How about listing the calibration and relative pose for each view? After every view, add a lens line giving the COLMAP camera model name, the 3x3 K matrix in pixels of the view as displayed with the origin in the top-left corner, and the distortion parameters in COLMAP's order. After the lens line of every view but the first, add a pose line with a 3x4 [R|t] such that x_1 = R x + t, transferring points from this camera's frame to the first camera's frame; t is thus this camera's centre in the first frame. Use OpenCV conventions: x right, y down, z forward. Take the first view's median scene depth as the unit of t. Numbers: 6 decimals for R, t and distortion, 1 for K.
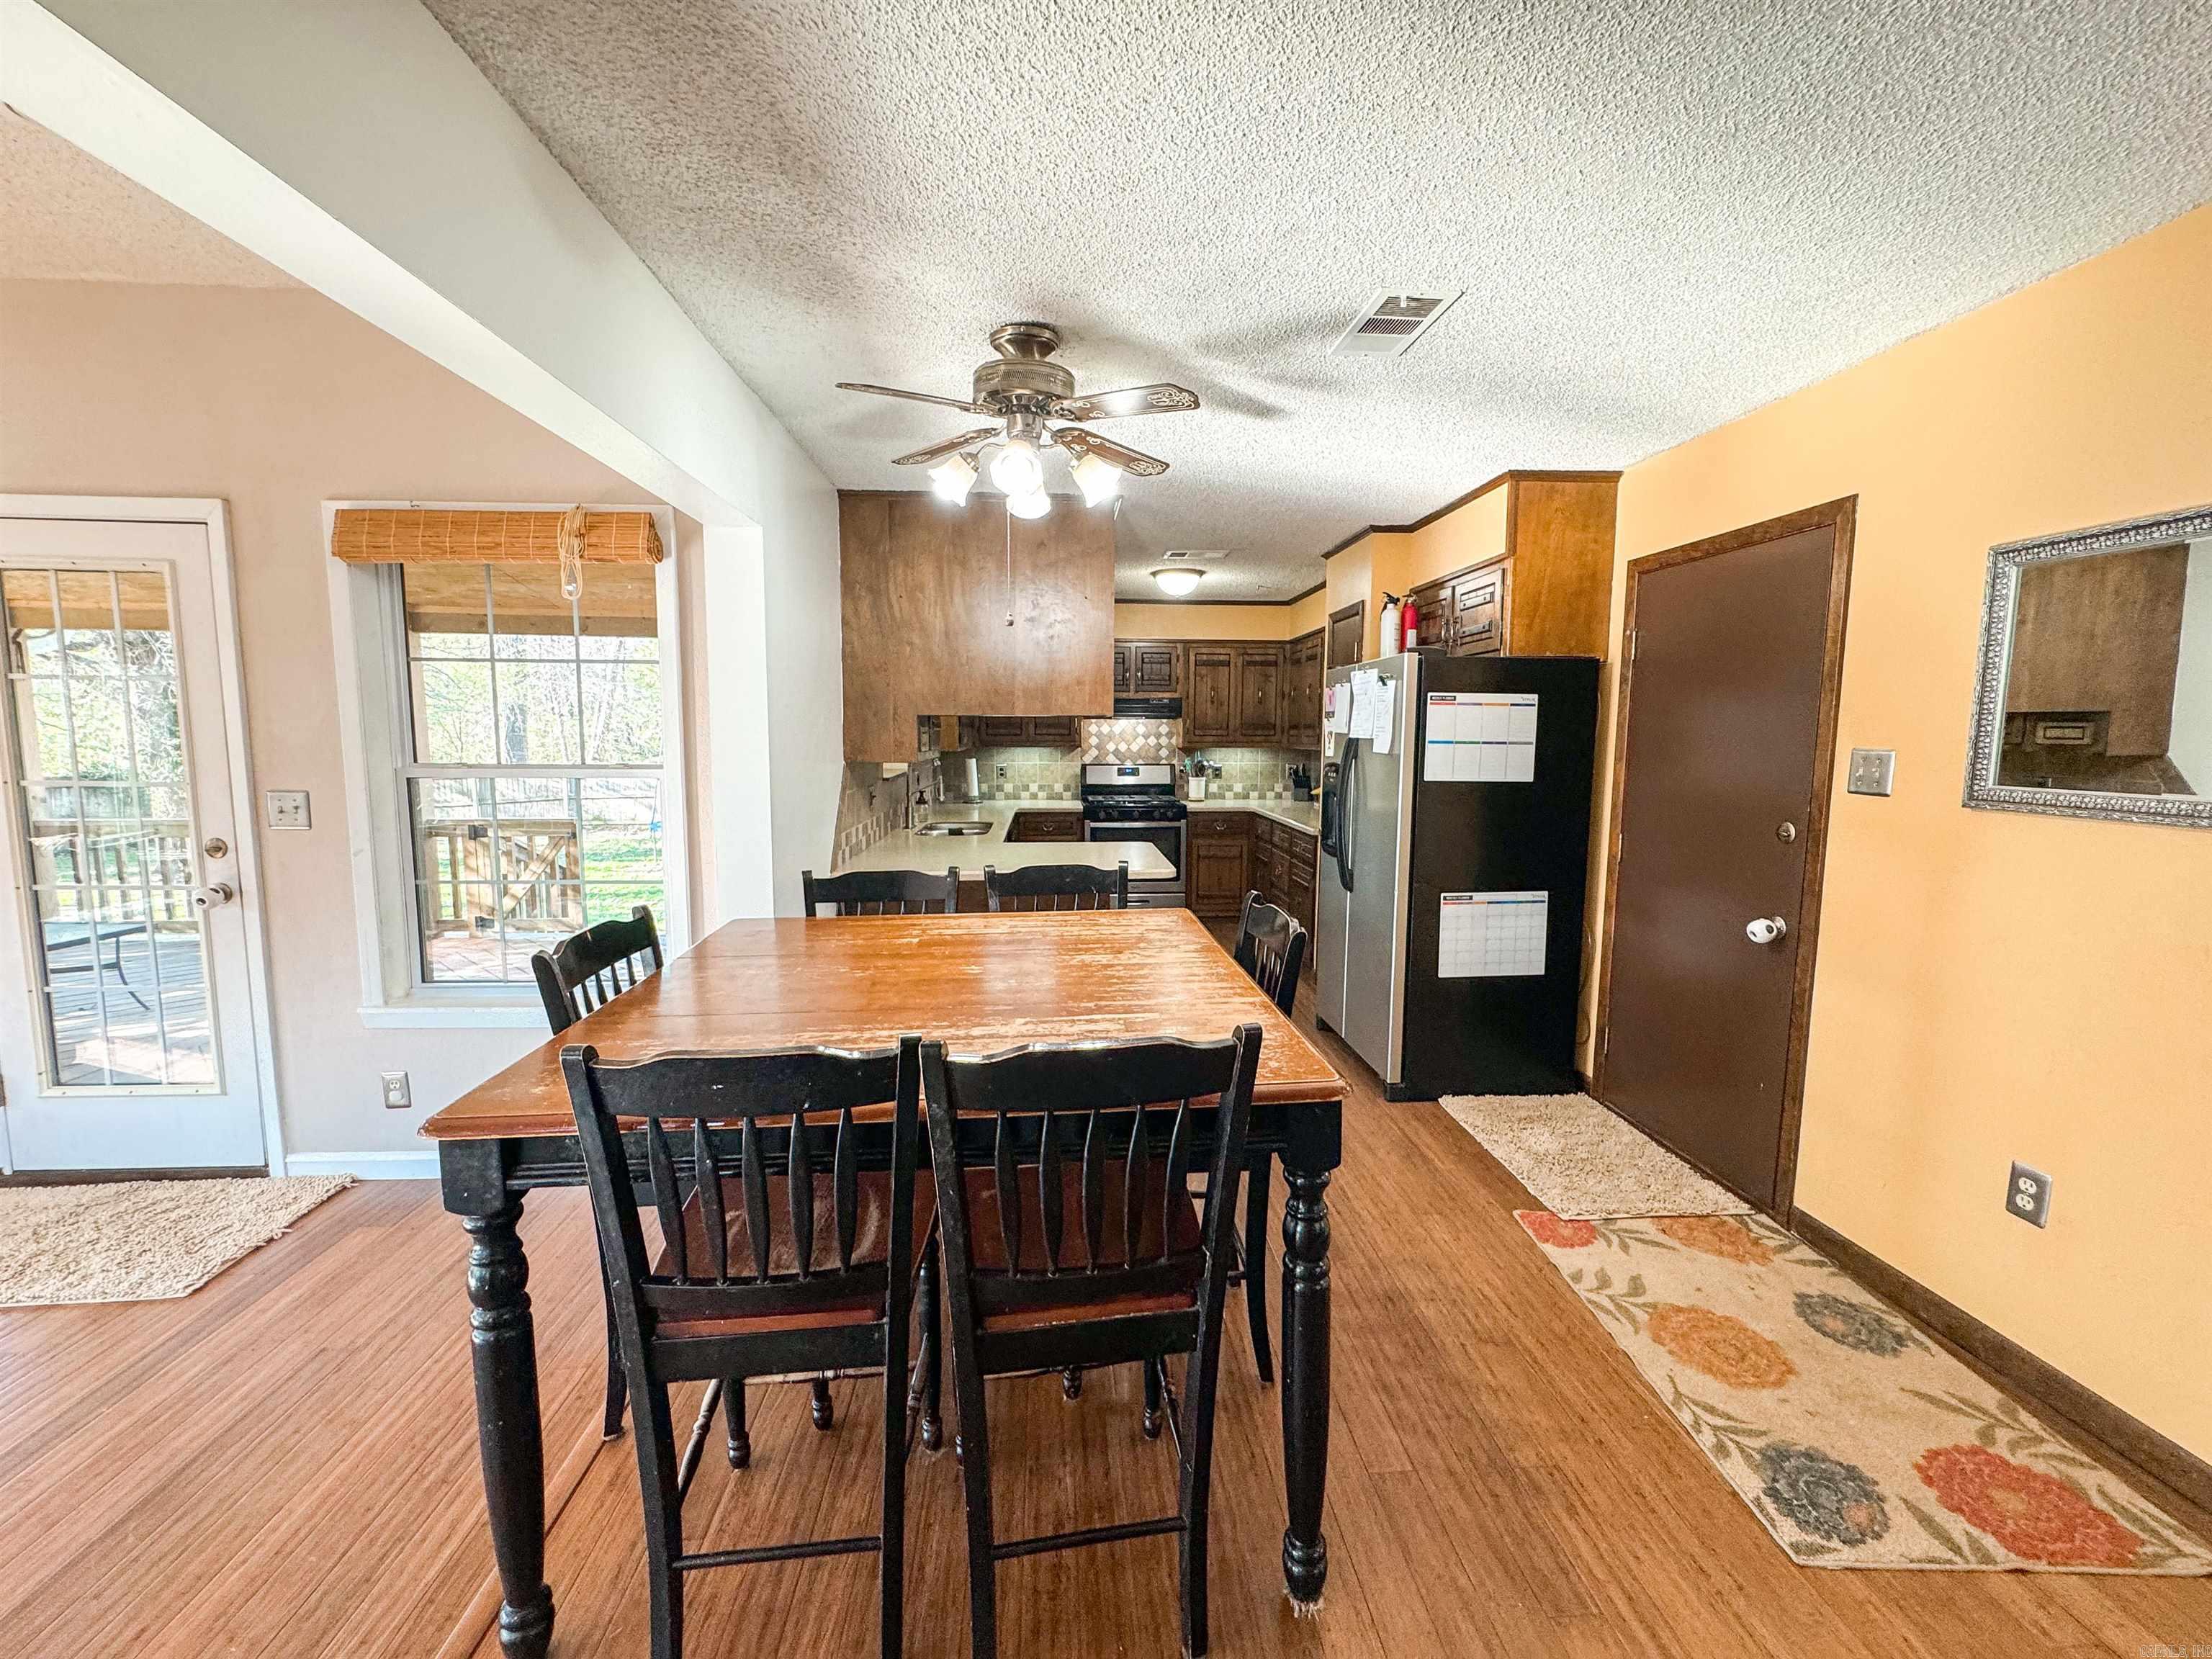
lens RADIAL K [[883.2, 0, 1103.6], [0, 883.2, 825.1], [0, 0, 1]] dist [-0.003912, 0.000829]
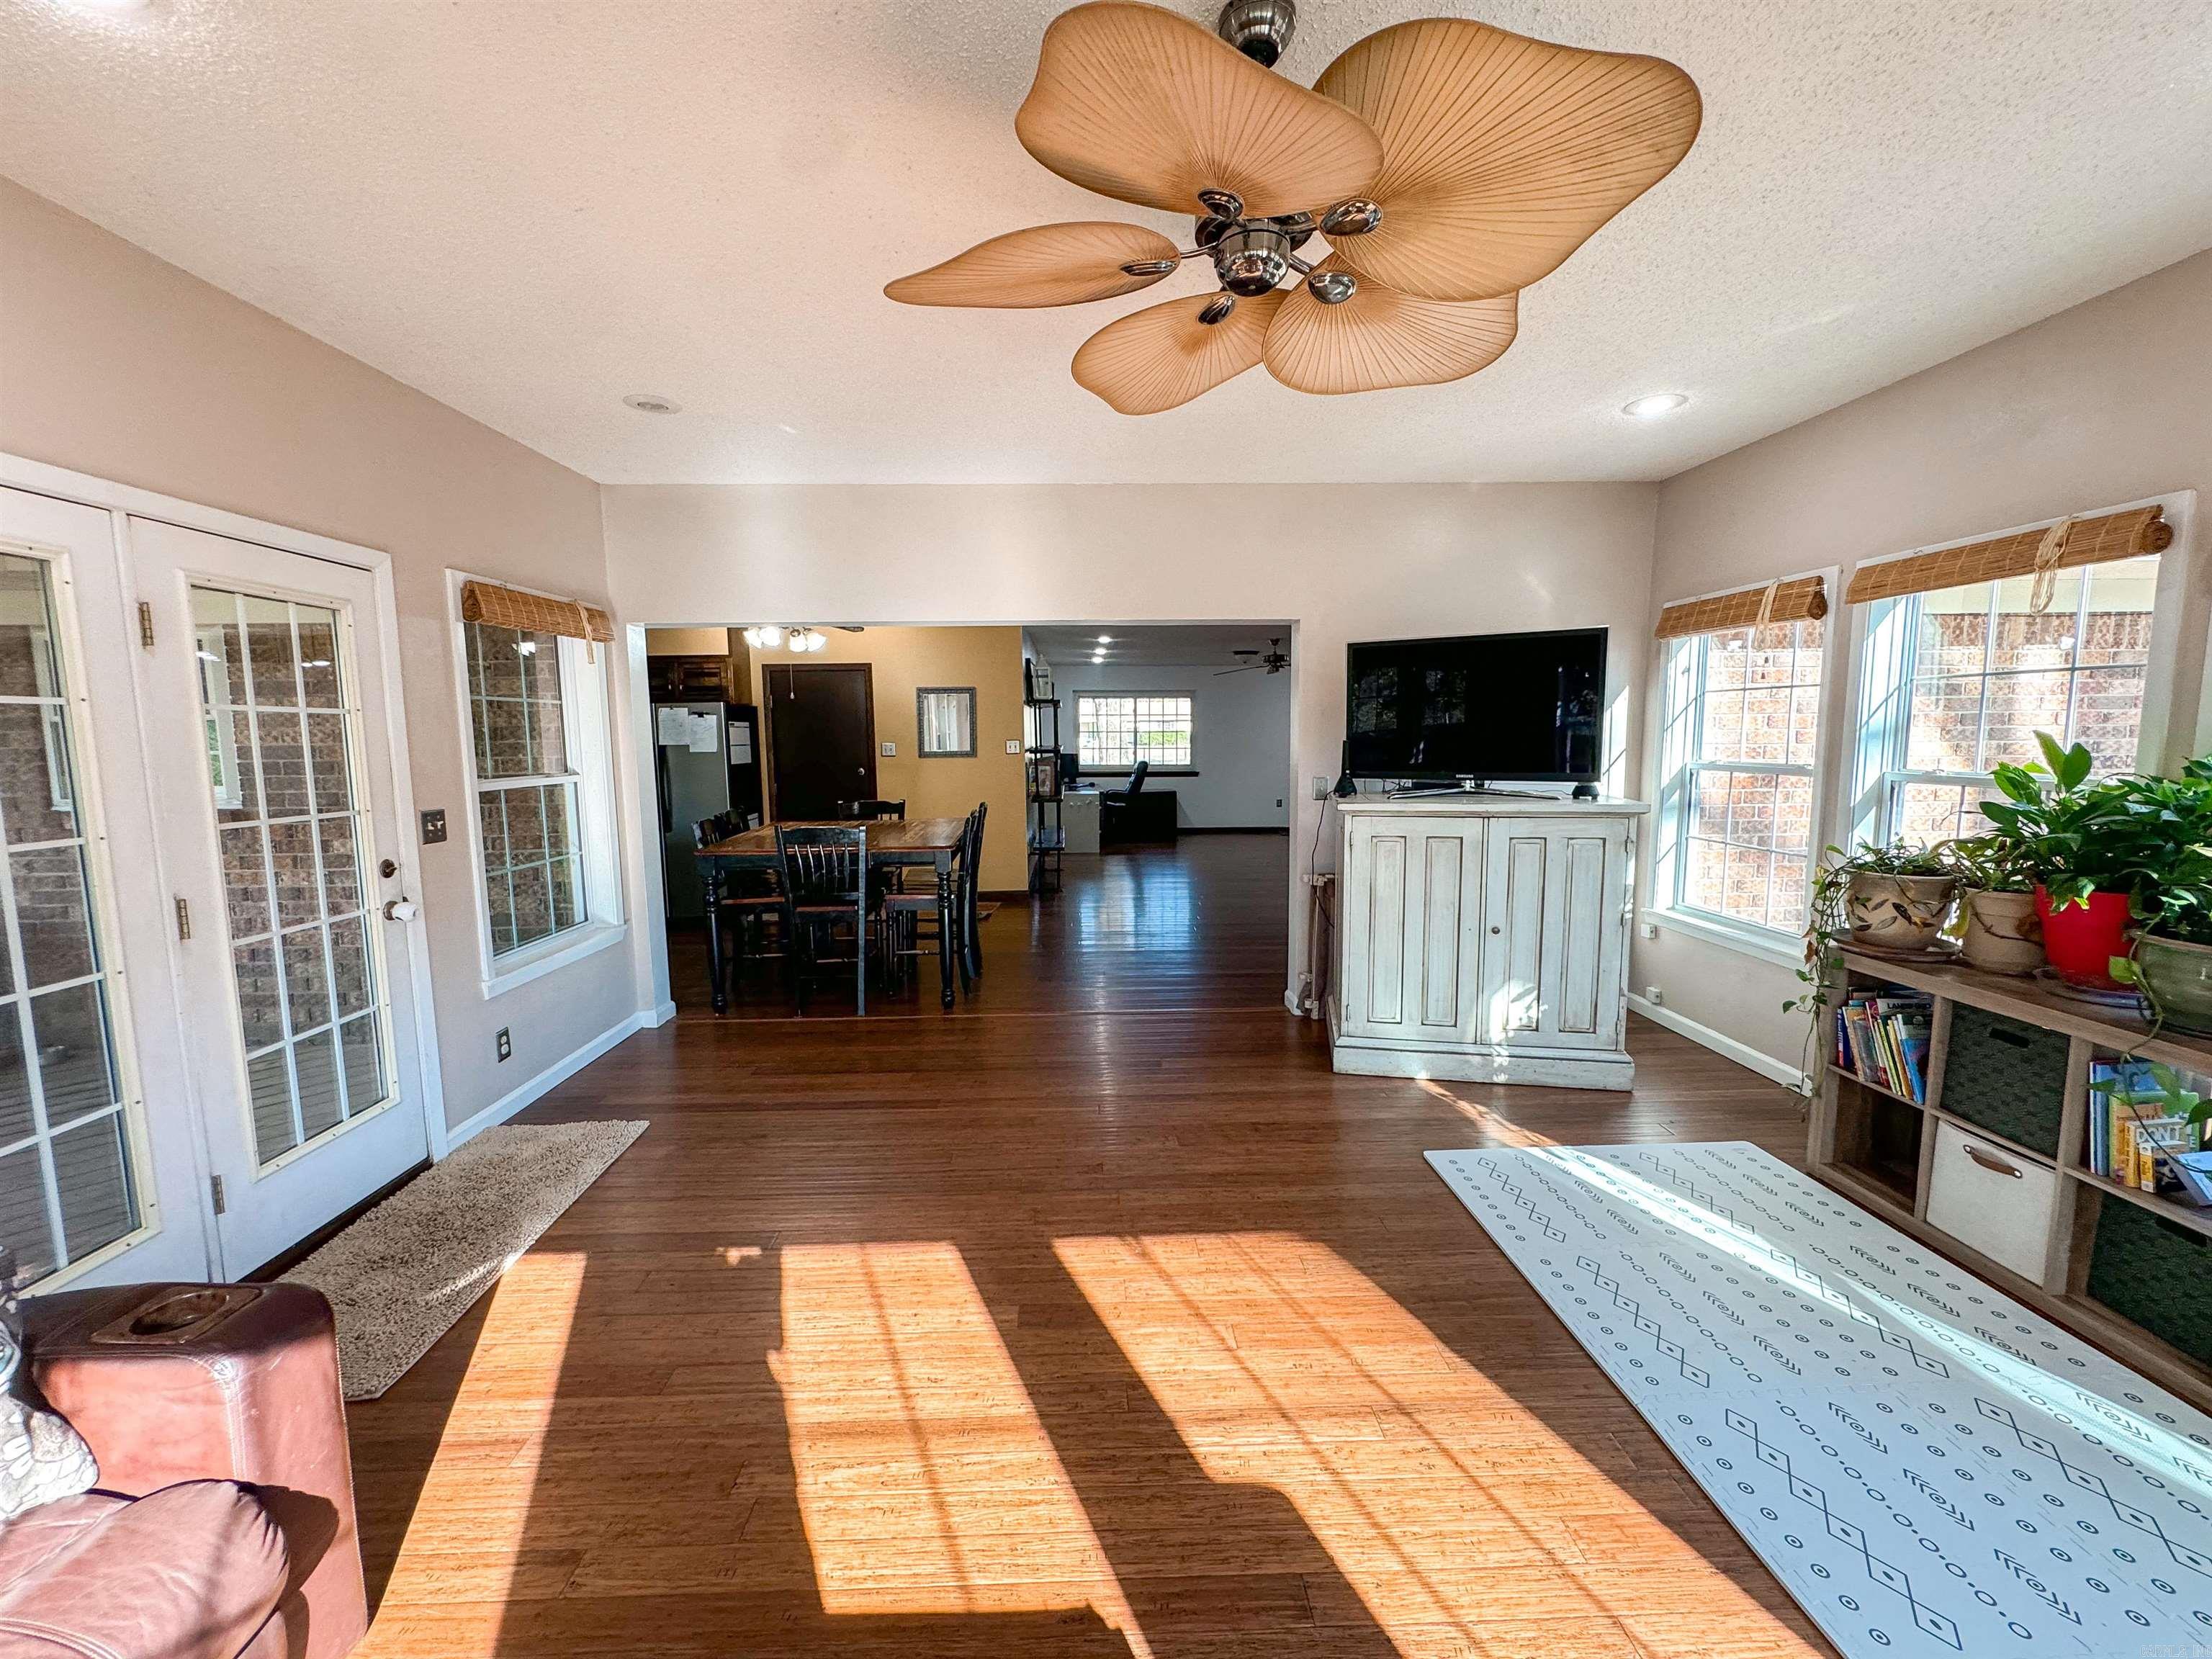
lens RADIAL K [[883.2, 0, 1105.9], [0, 883.2, 828.7], [0, 0, 1]] dist [-0.003912, 0.000829]
pose [[0.030452, -0.117729, 0.992579, -1.813667], [0.118409, 0.986472, 0.113372, -0.035266], [-0.992498, 0.114078, 0.043980, 0.067261]]
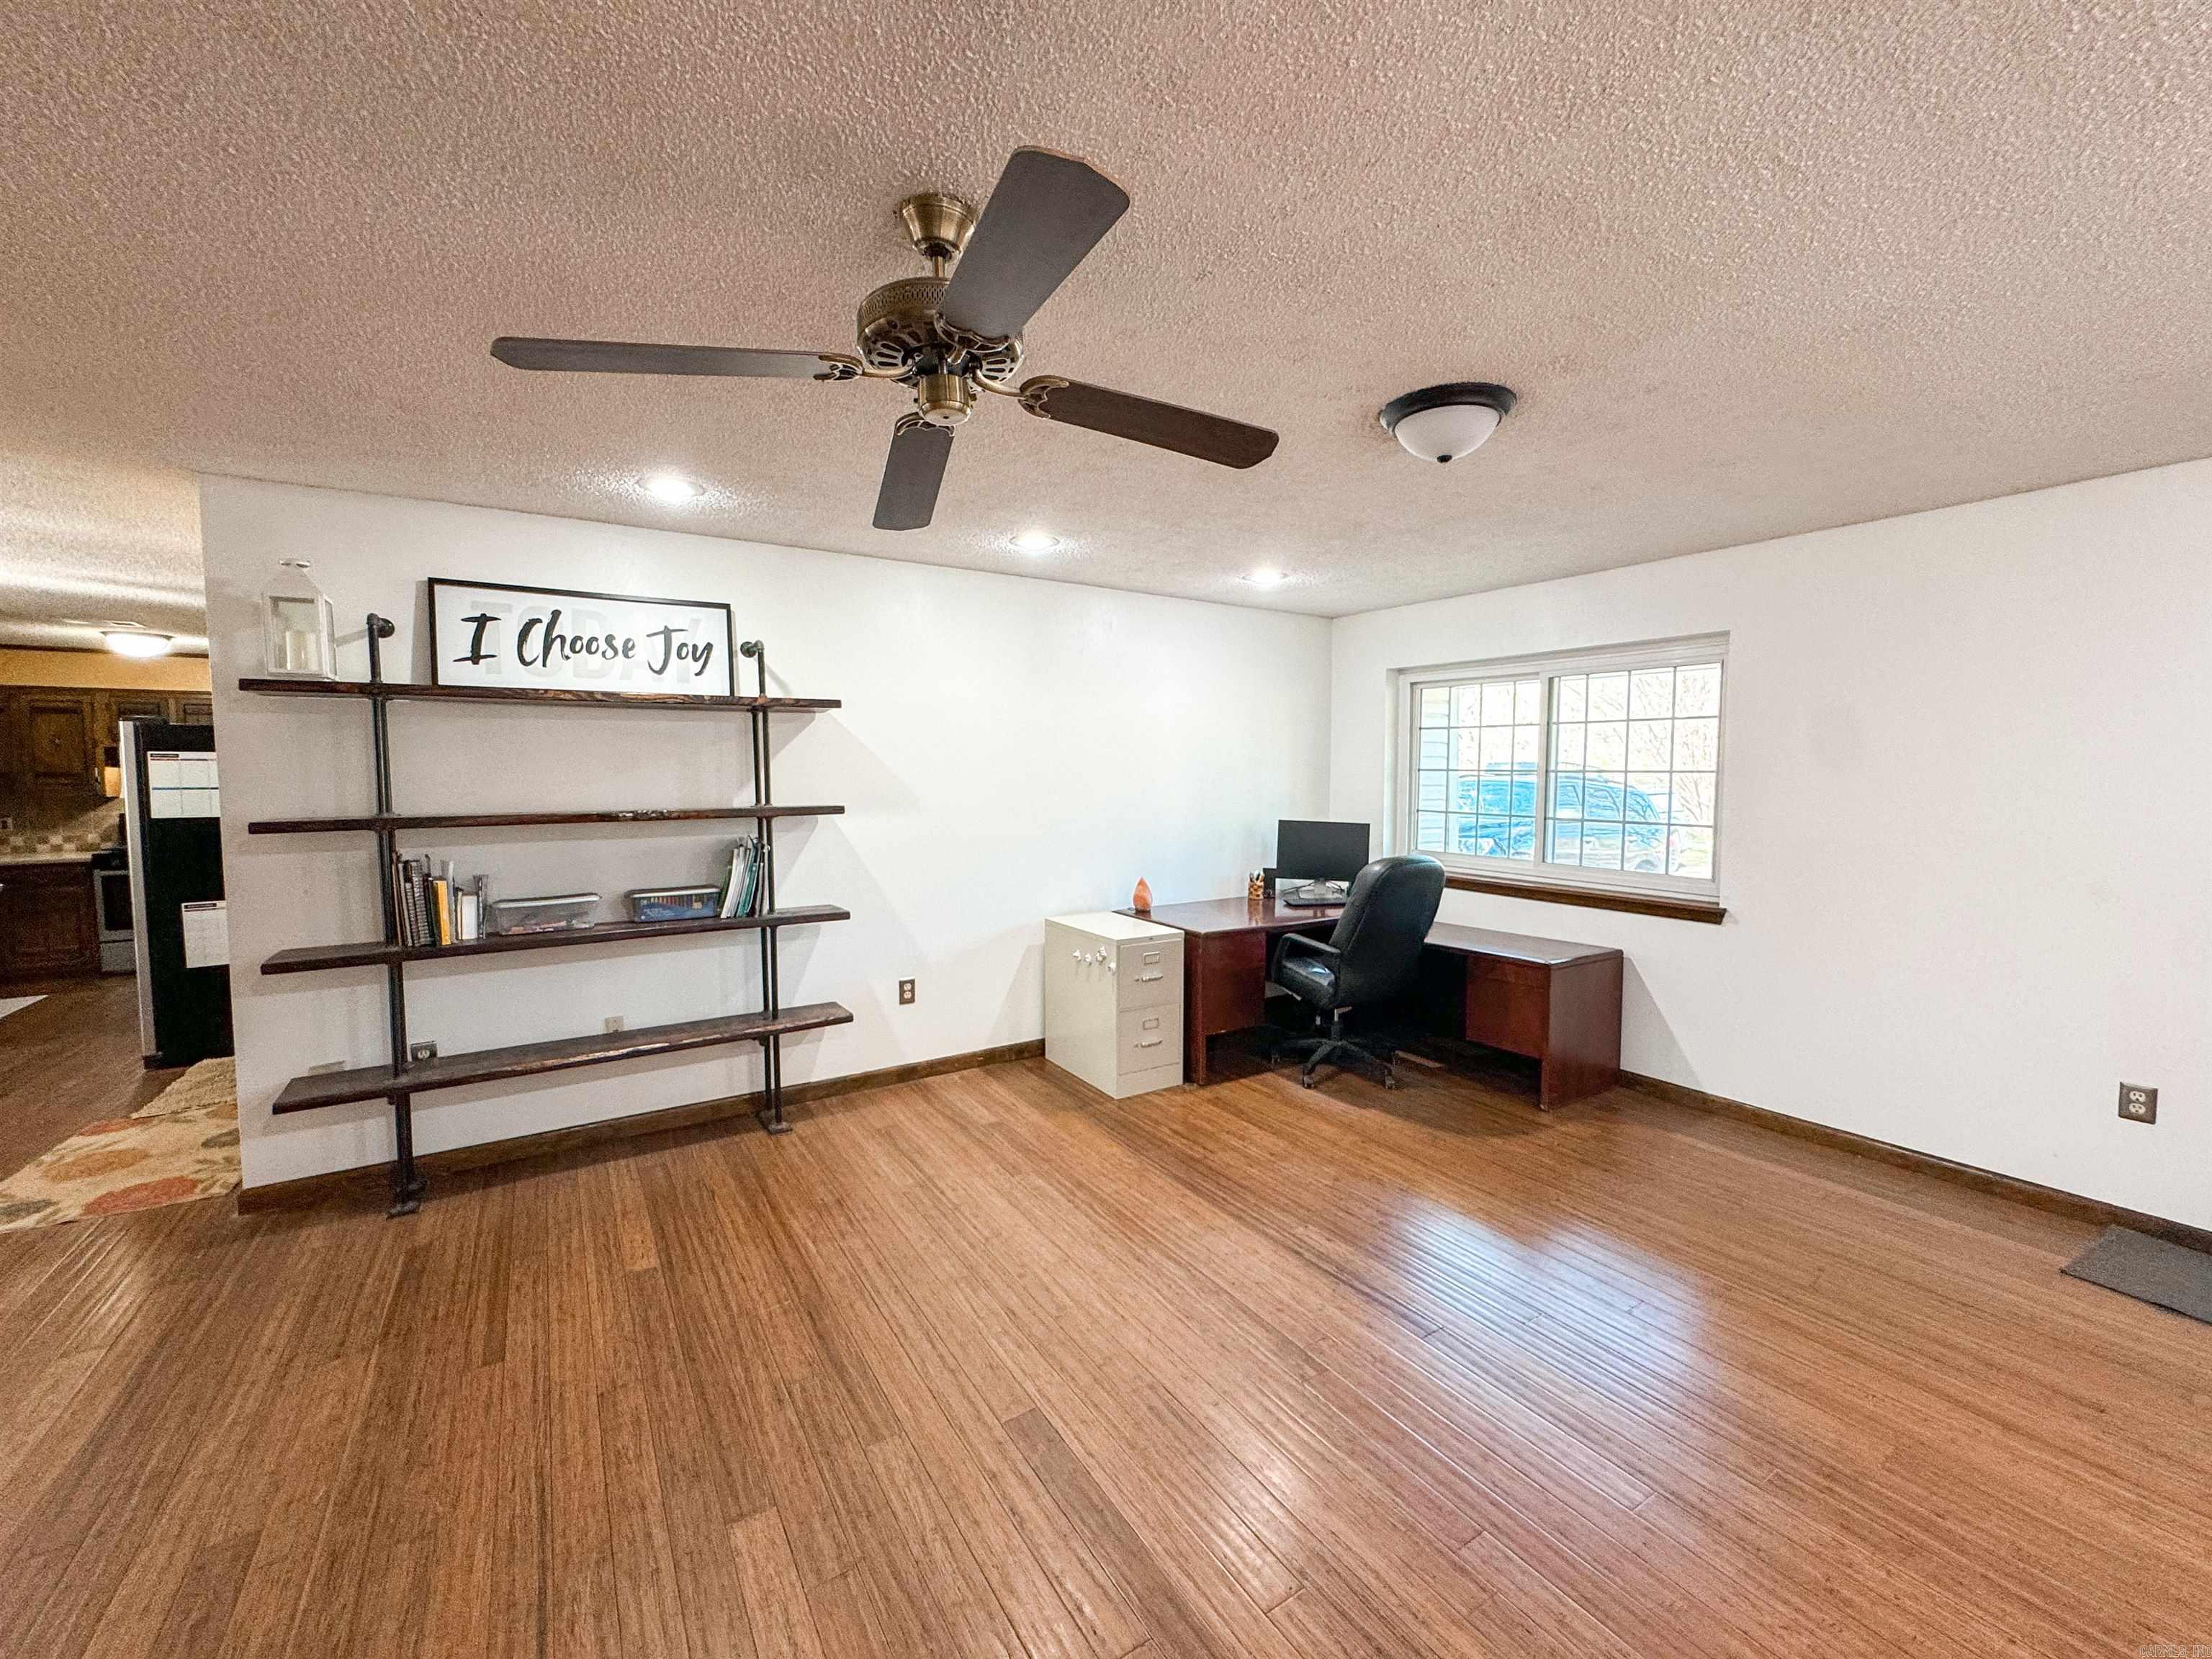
lens RADIAL K [[883.2, 0, 1103.7], [0, 883.2, 828.0], [0, 0, 1]] dist [-0.003912, 0.000829]
pose [[0.874864, -0.041472, 0.482590, 1.049471], [0.061382, 0.997788, -0.025529, 0.090912], [-0.480464, 0.051957, 0.875474, -0.886048]]
